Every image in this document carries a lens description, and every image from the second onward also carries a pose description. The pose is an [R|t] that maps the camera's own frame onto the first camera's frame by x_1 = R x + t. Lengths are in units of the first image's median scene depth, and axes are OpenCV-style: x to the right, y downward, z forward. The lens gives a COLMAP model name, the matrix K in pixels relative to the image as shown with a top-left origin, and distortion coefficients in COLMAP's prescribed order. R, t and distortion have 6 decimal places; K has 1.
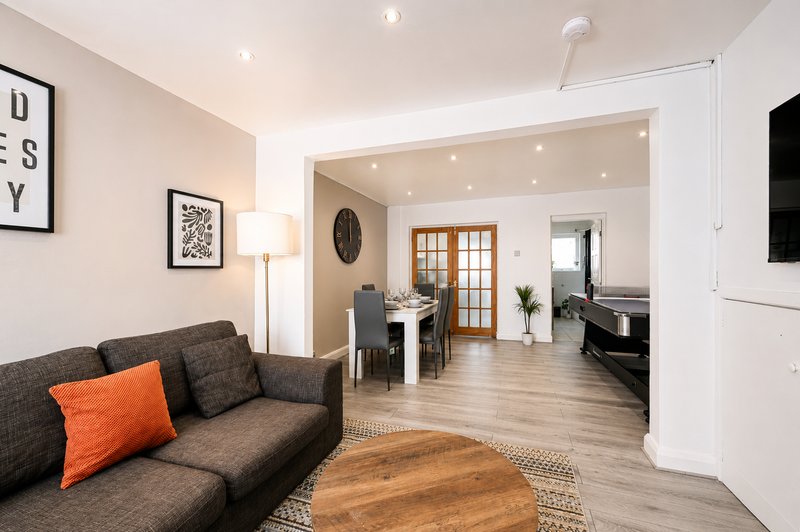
lens RADIAL K [[319.3, 0, 396.5], [0, 319.3, 267.9], [0, 0, 1]] dist [0.003997, 0.001009]
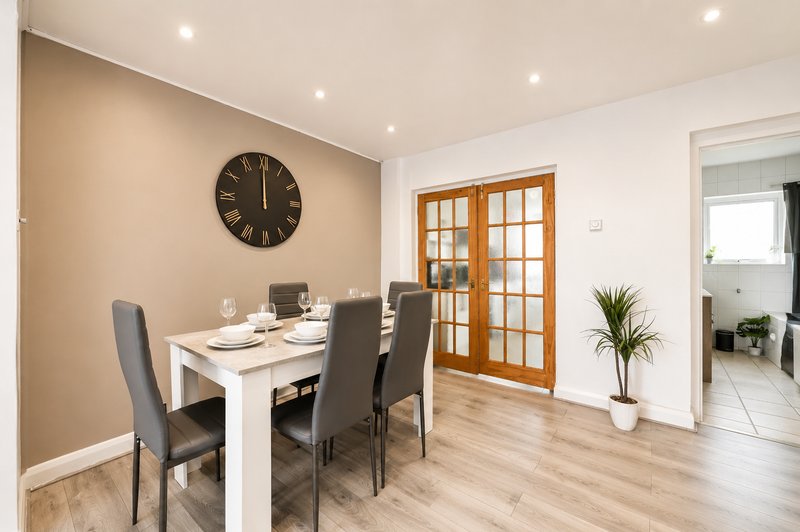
lens RADIAL K [[319.3, 0, 404.6], [0, 319.3, 251.4], [0, 0, 1]] dist [0.003997, 0.001009]
pose [[0.972213, -0.007266, -0.233984, 0.194801], [0.002562, 0.999789, -0.020402, 0.003128], [0.234083, 0.019235, 0.972026, 0.430348]]
